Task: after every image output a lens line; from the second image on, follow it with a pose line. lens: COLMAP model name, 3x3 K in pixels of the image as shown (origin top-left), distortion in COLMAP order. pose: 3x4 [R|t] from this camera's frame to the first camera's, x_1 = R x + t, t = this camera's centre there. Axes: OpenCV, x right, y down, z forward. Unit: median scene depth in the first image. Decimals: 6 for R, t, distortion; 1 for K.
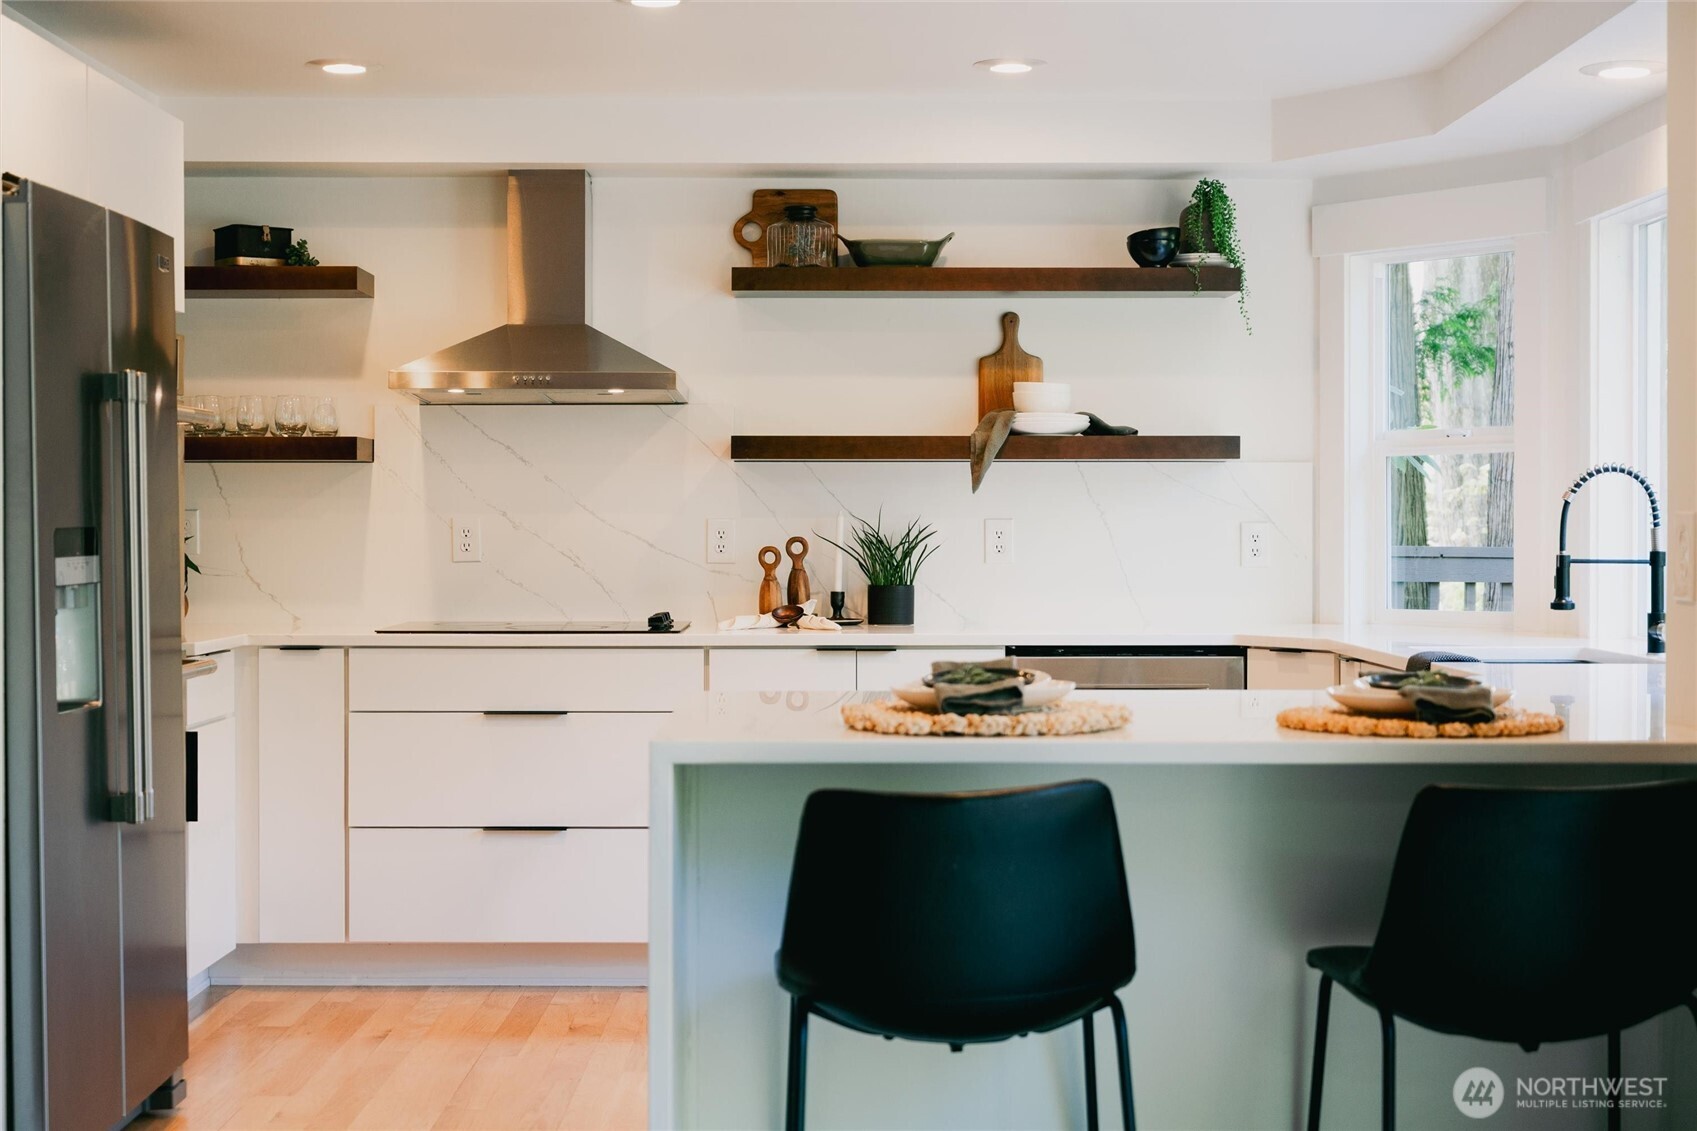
lens RADIAL K [[2400.8, 0, 834.2], [0, 2400.8, 575.9], [0, 0, 1]] dist [-0.018588, 0.000000]
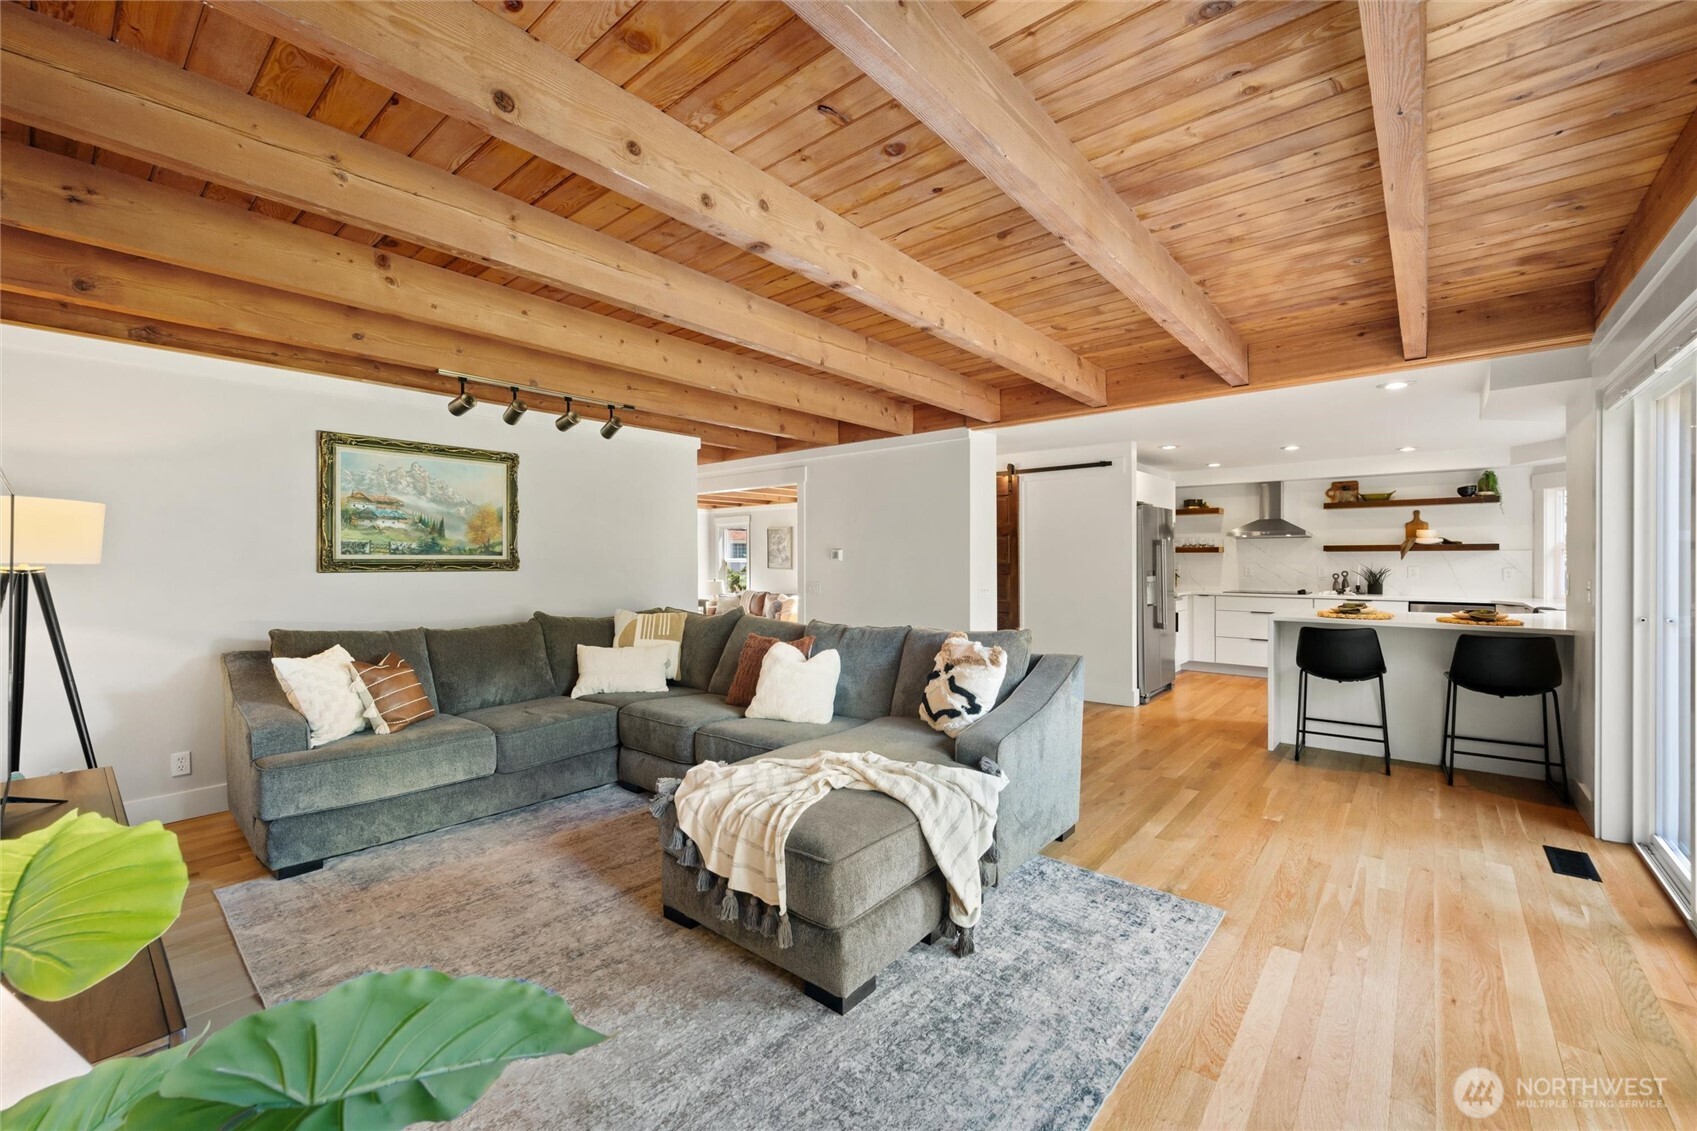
lens RADIAL K [[684.2, 0, 840.6], [0, 684.2, 565.6], [0, 0, 1]] dist [0.003264, 0.000571]
pose [[0.746889, 0.003933, -0.664938, 0.115195], [-0.008563, 0.999956, -0.003704, -0.013977], [0.664894, 0.008461, 0.746890, -0.382806]]
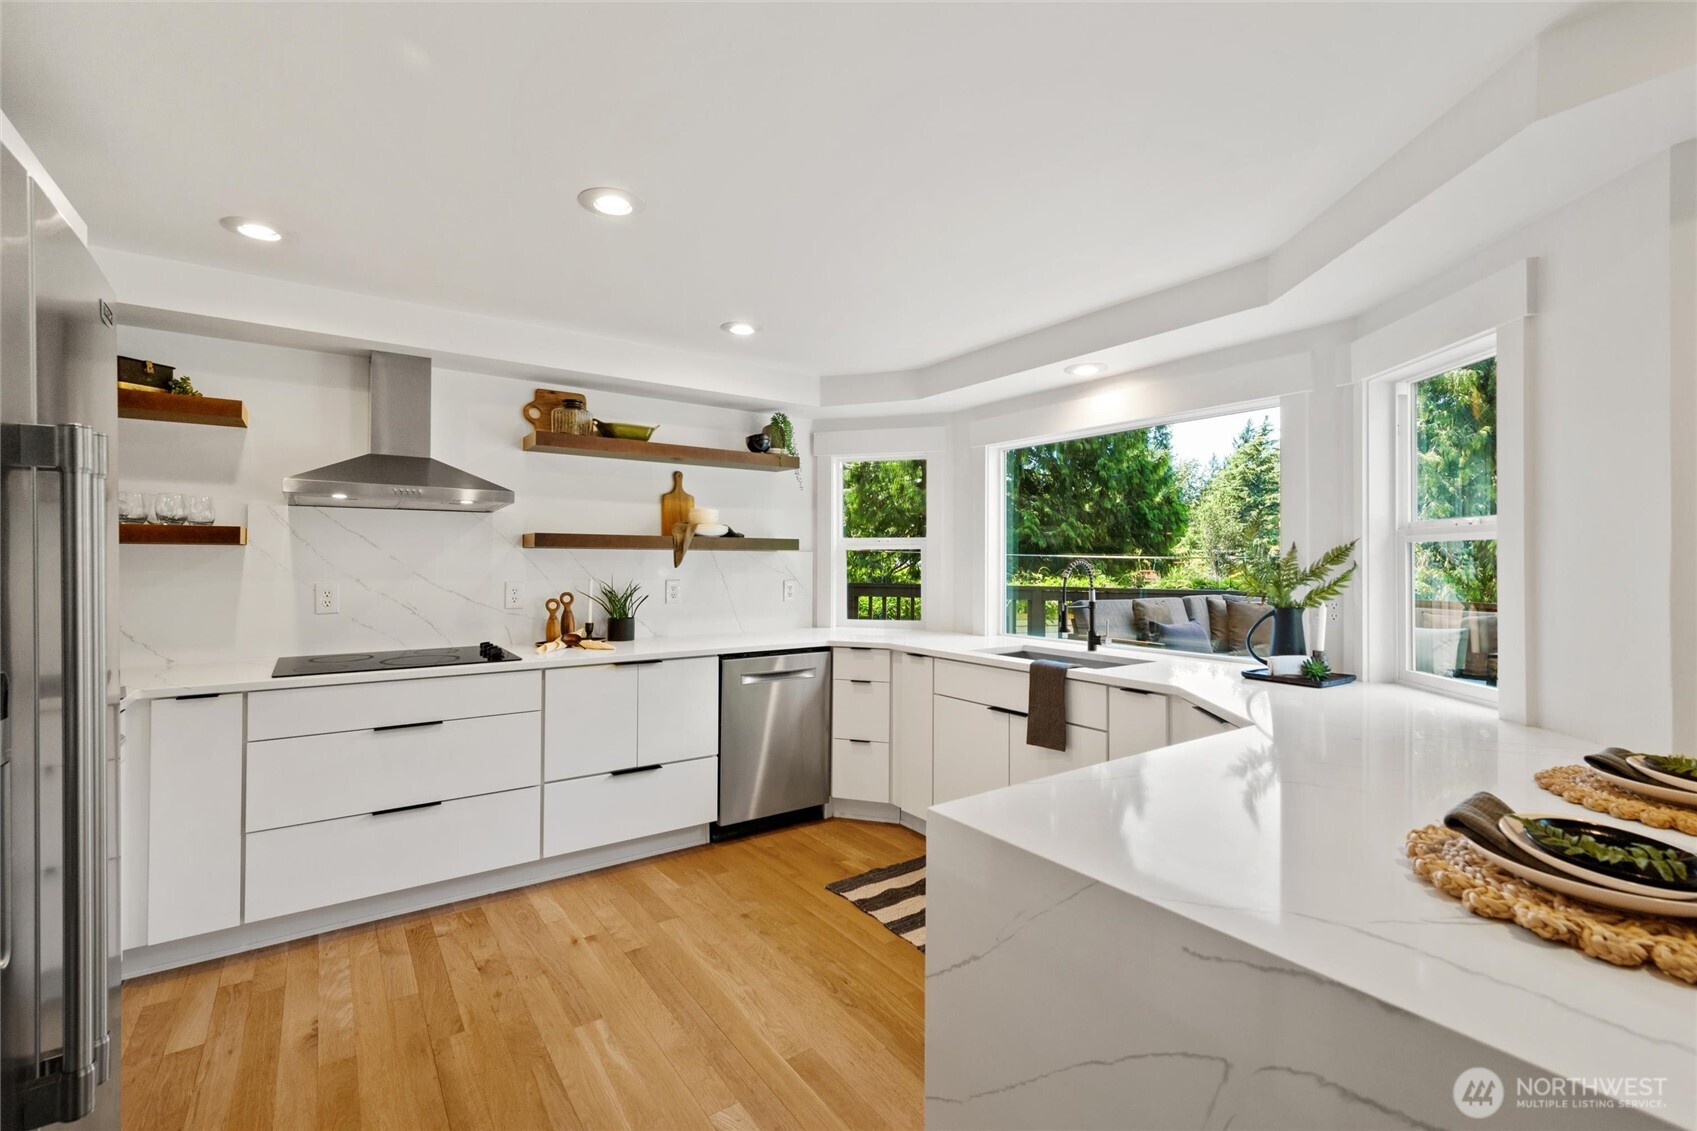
lens RADIAL K [[726.1, 0, 835.5], [0, 726.1, 557.8], [0, 0, 1]] dist [0.001763, -0.000126]
pose [[0.822509, 0.005278, 0.568728, -0.153948], [0.010036, 0.999667, -0.023791, -0.026976], [-0.568664, 0.025276, 0.822182, 0.467033]]
